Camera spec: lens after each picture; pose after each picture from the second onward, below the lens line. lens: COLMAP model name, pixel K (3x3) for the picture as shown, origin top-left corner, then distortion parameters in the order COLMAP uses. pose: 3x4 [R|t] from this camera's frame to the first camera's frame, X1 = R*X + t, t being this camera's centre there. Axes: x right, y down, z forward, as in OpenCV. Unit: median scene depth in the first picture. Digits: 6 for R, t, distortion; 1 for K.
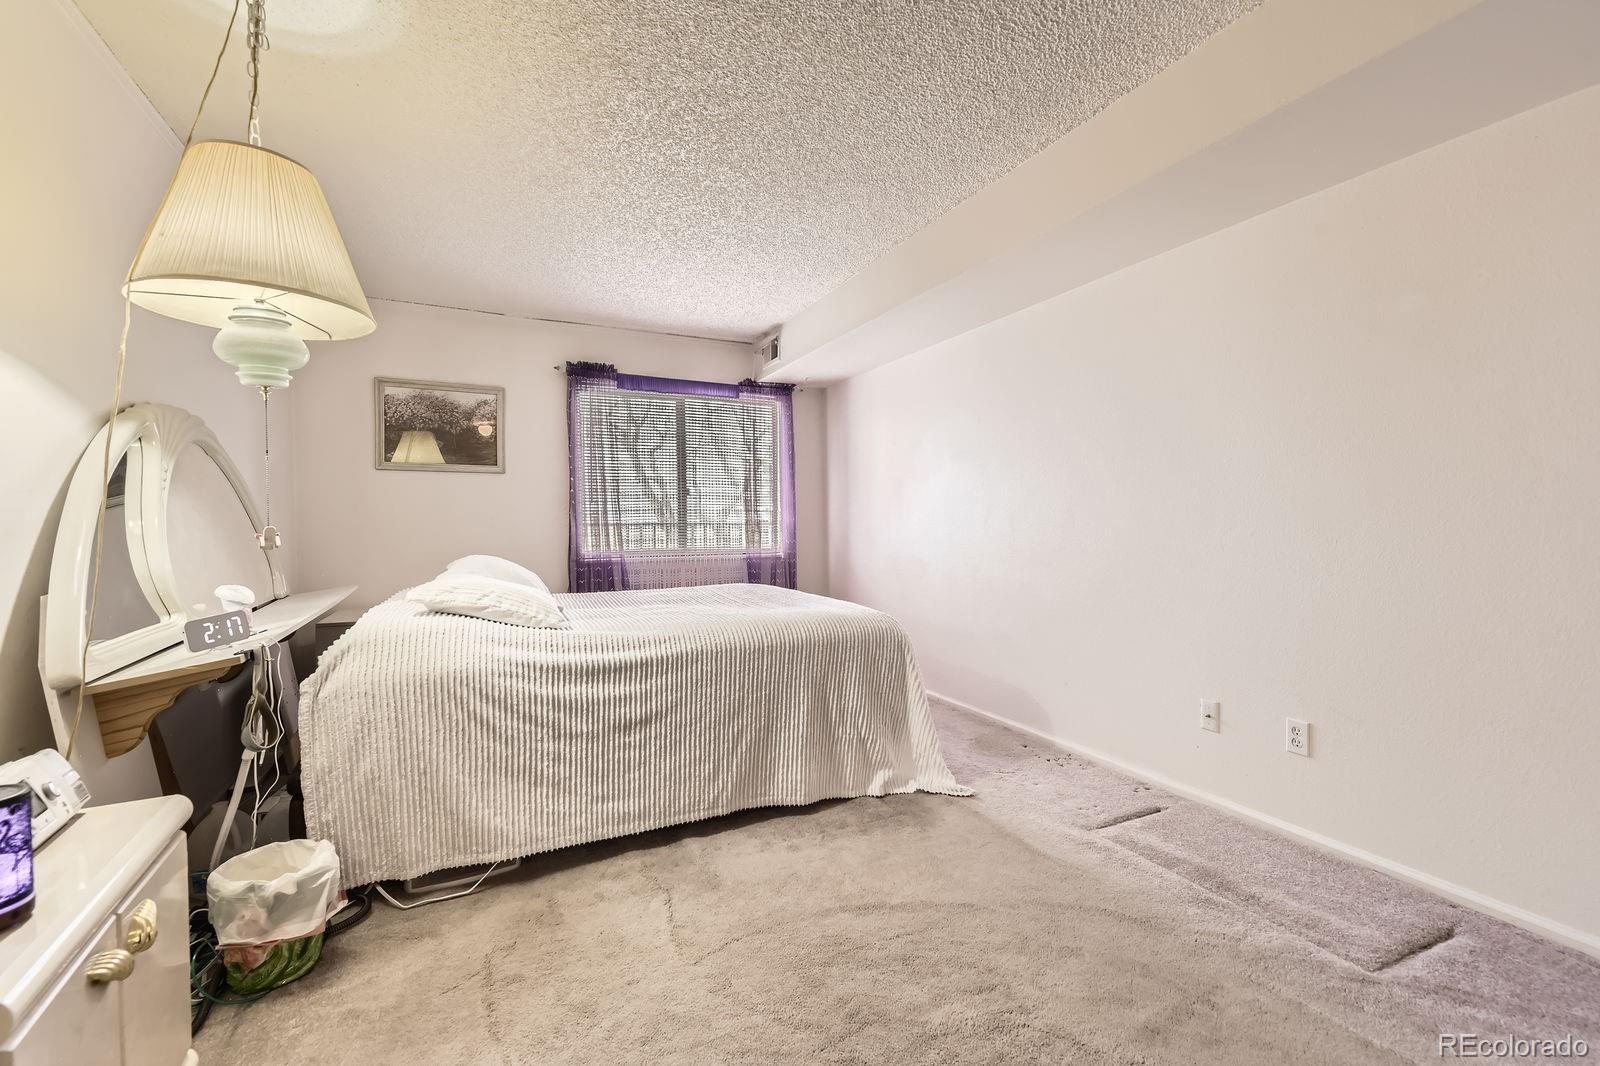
lens RADIAL K [[686.7, 0, 810.0], [0, 686.7, 534.1], [0, 0, 1]] dist [-0.000452, -0.000479]
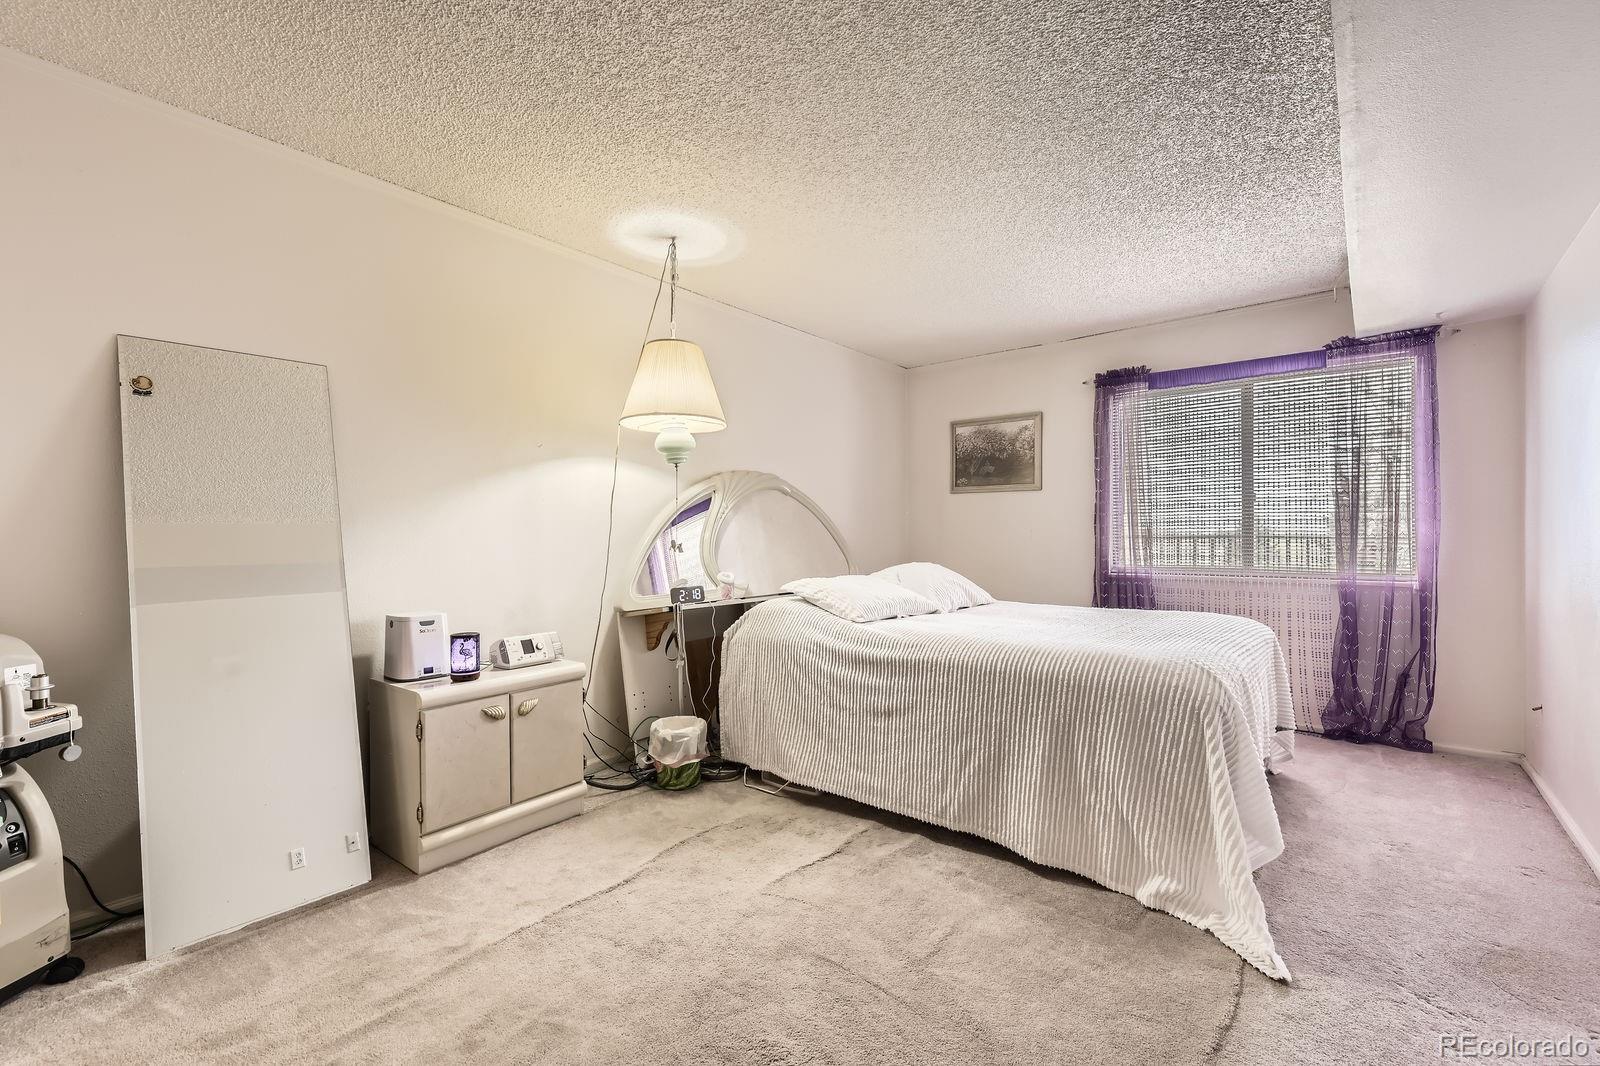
lens RADIAL K [[686.7, 0, 810.0], [0, 686.7, 534.1], [0, 0, 1]] dist [-0.000452, -0.000479]
pose [[0.397945, 0.002379, -0.917406, 0.666797], [-0.013687, 0.999901, -0.003344, -0.016248], [0.917307, 0.013887, 0.397939, 0.376975]]
